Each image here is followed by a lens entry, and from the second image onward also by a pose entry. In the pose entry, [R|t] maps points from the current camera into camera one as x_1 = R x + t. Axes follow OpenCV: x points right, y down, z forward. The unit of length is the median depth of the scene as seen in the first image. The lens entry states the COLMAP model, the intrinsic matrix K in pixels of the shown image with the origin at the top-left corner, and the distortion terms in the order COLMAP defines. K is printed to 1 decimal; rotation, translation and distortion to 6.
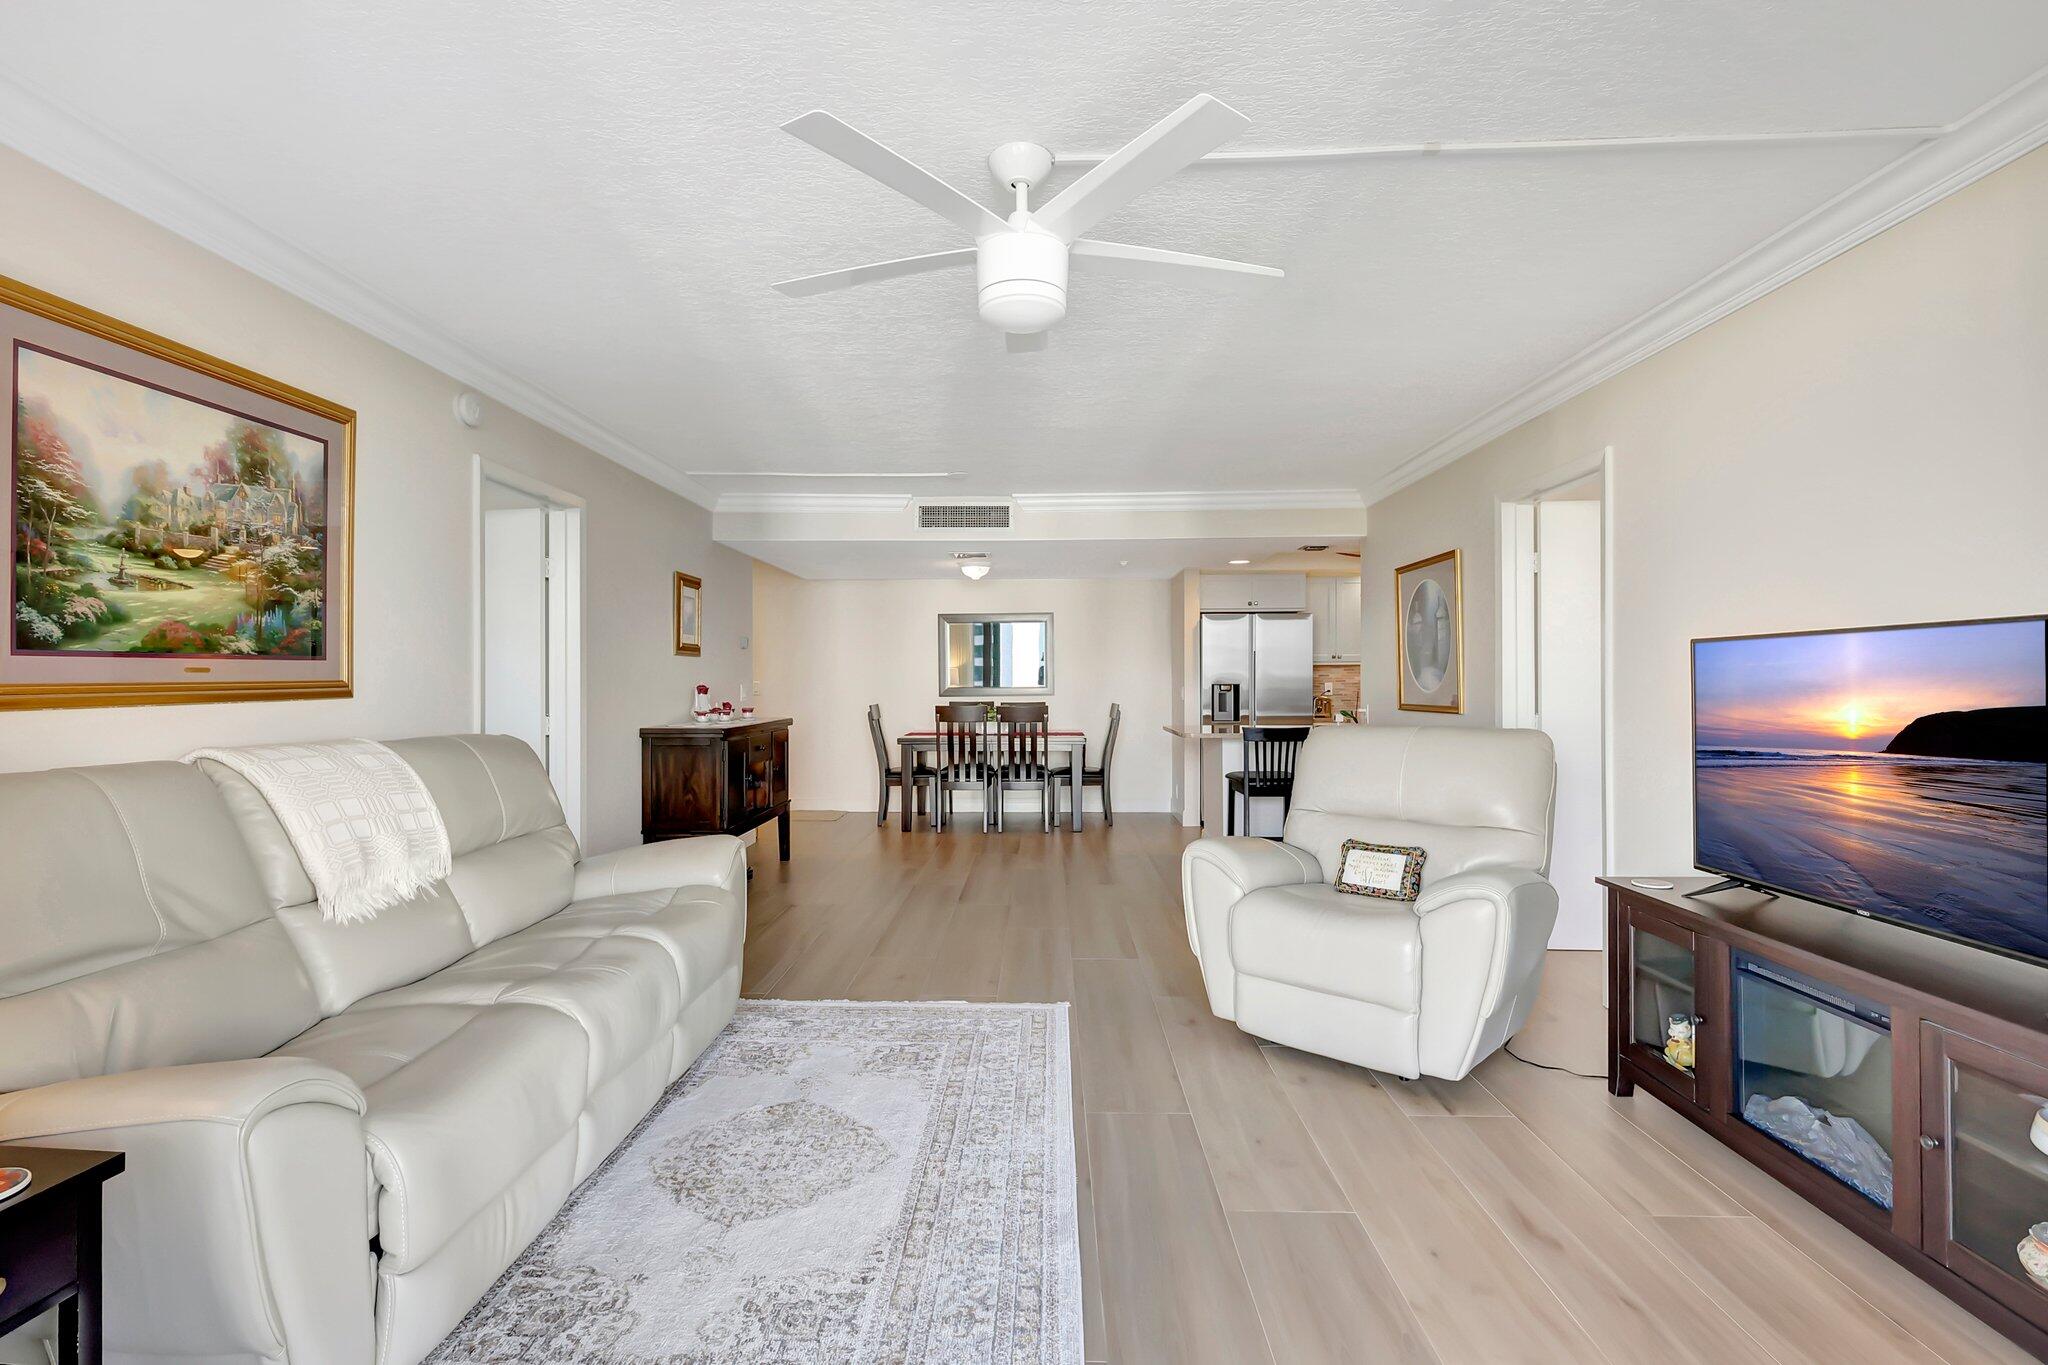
lens RADIAL K [[946.5, 0, 1028.0], [0, 946.5, 673.0], [0, 0, 1]] dist [-0.000055, -0.000195]
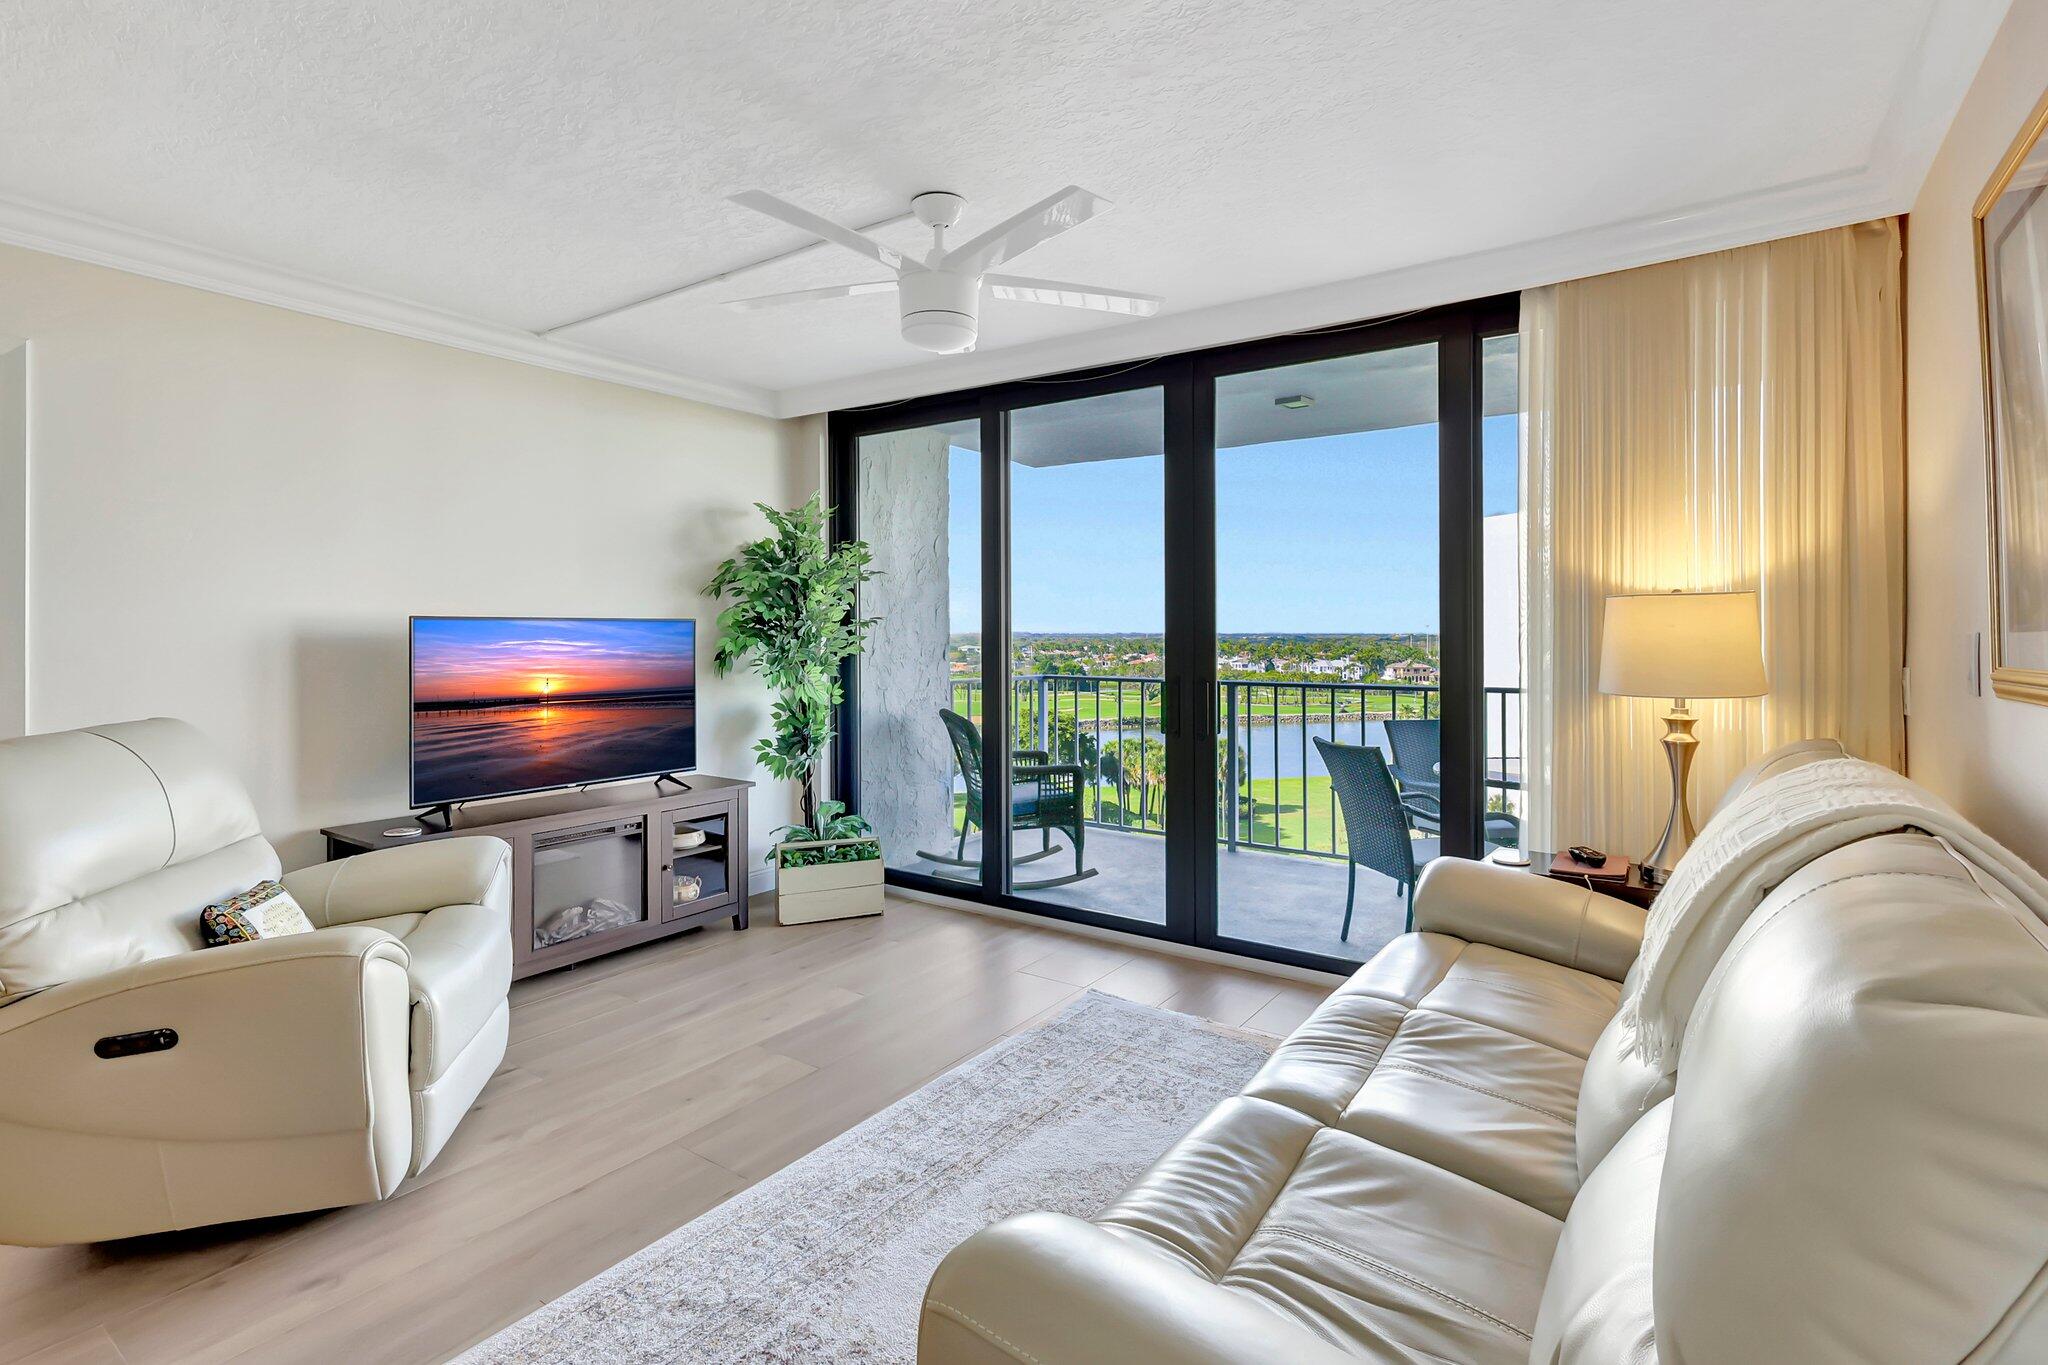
lens RADIAL K [[967.5, 0, 1025.4], [0, 967.5, 694.2], [0, 0, 1]] dist [-0.002713, -0.000122]
pose [[-0.828580, -0.031652, 0.558975, -0.442808], [-0.003690, 0.998688, 0.051082, -0.001623], [-0.559859, 0.040263, -0.827609, 1.146098]]
